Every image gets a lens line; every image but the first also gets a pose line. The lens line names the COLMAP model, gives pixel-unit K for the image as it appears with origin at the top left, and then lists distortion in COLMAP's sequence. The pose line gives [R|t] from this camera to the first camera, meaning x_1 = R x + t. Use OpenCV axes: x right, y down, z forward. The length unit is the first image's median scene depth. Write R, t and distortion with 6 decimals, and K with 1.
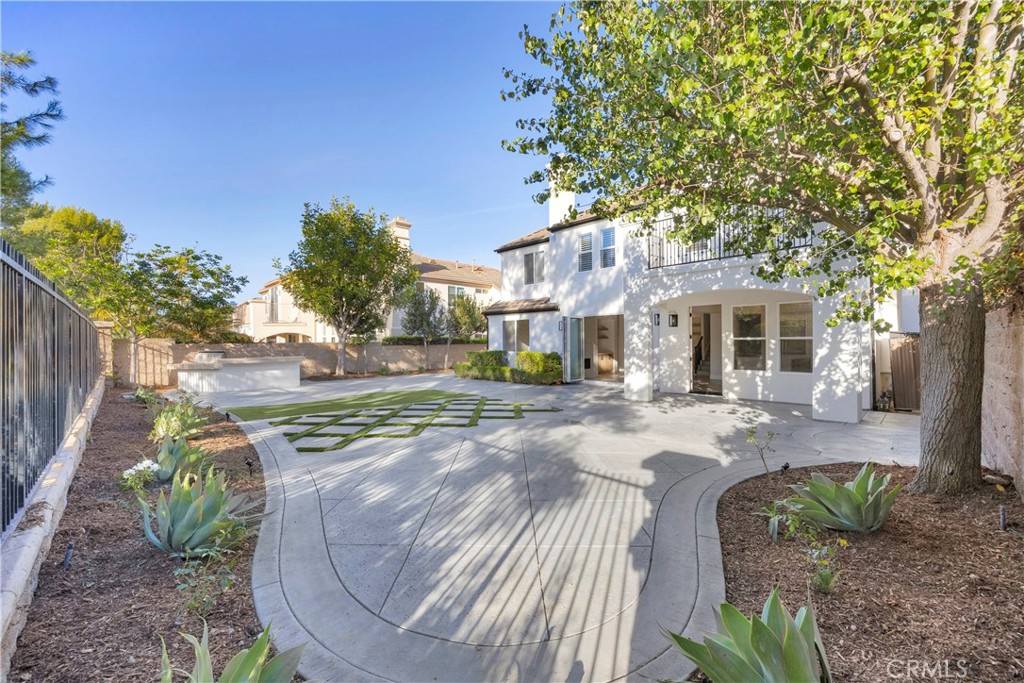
lens RADIAL K [[395.5, 0, 506.1], [0, 395.5, 342.4], [0, 0, 1]] dist [-0.000406, -0.000052]
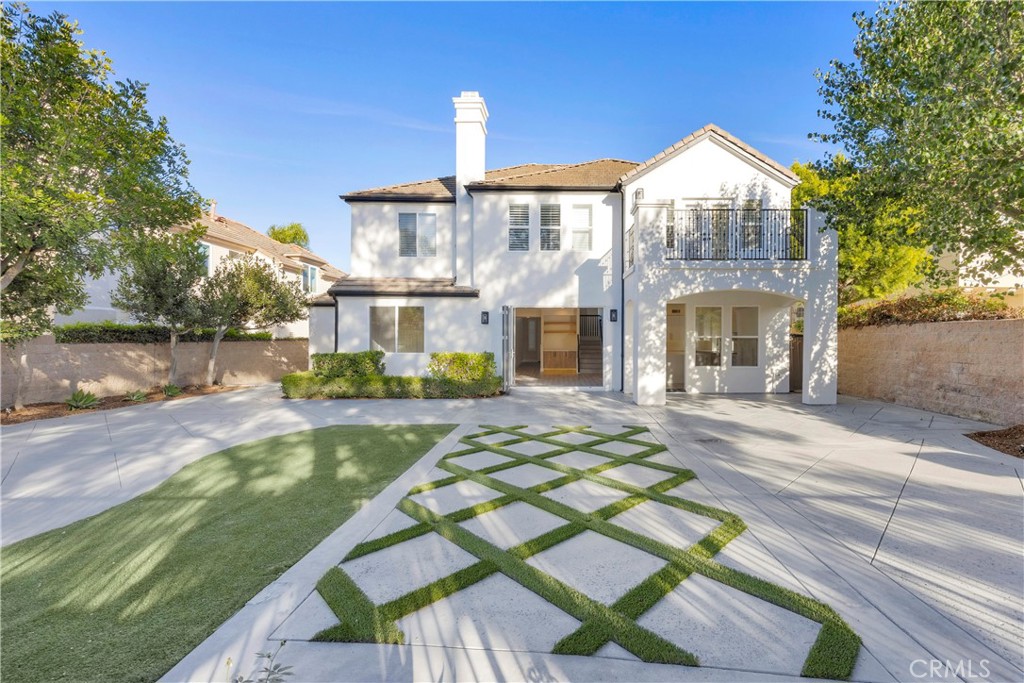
lens RADIAL K [[420.1, 0, 513.1], [0, 420.1, 338.3], [0, 0, 1]] dist [-0.002365, -0.000092]
pose [[0.695545, 0.008454, 0.718433, -0.417344], [-0.005315, 0.999964, -0.006621, 0.004038], [-0.718463, 0.000787, 0.695565, 0.417143]]
